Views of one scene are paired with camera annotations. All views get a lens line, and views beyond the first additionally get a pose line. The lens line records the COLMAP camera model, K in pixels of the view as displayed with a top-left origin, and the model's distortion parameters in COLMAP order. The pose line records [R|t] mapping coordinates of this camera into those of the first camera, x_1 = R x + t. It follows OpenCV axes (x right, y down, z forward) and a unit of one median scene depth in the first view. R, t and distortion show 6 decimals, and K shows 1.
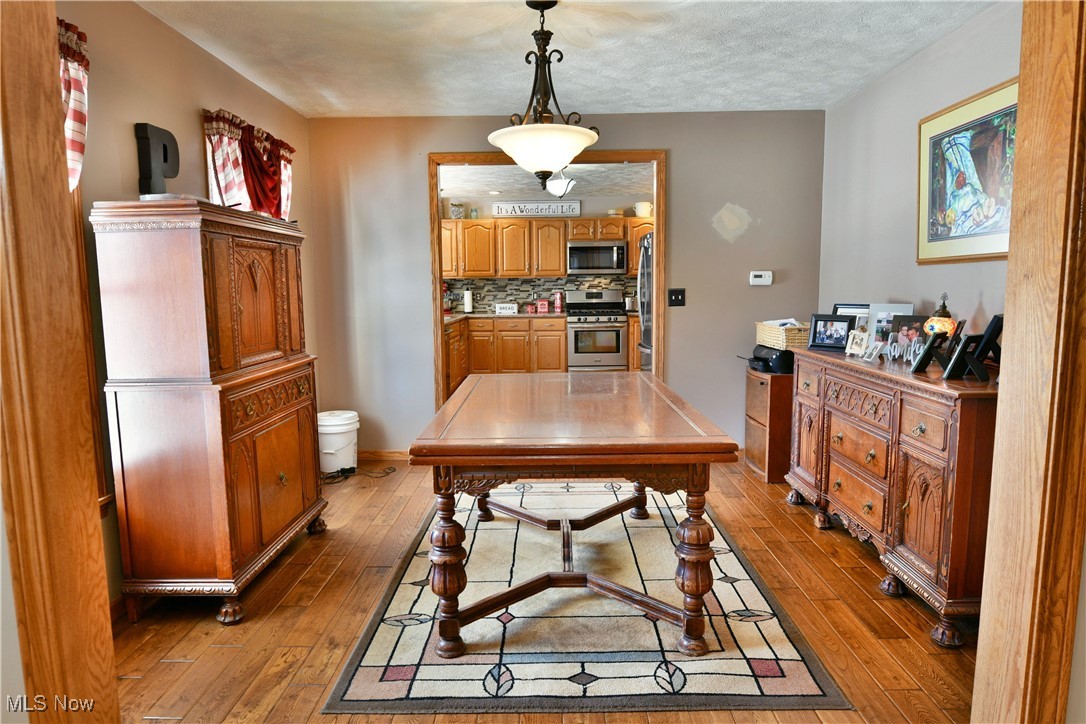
lens RADIAL K [[666.4, 0, 543.0], [0, 666.4, 362.0], [0, 0, 1]] dist [-0.000912, -0.000215]
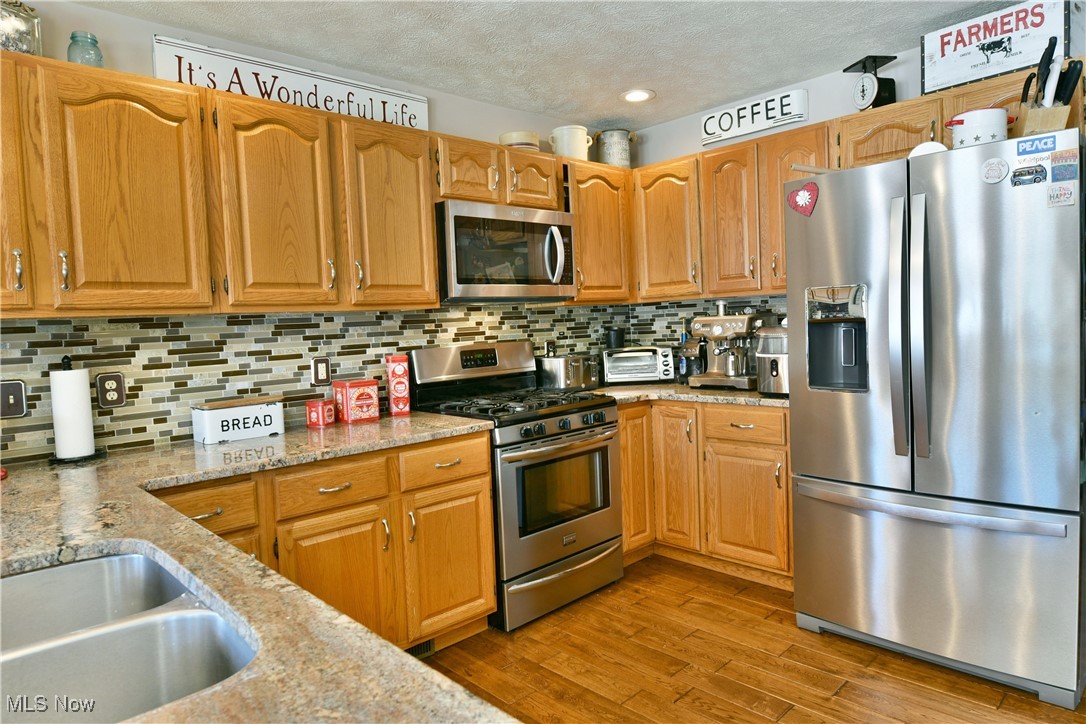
lens RADIAL K [[666.4, 0, 543.0], [0, 666.4, 362.0], [0, 0, 1]] dist [-0.000912, -0.000215]
pose [[0.716233, -0.062446, 0.695062, -0.141910], [0.116494, 0.992712, -0.030855, -0.074393], [-0.688069, 0.103070, 0.718288, 0.642037]]
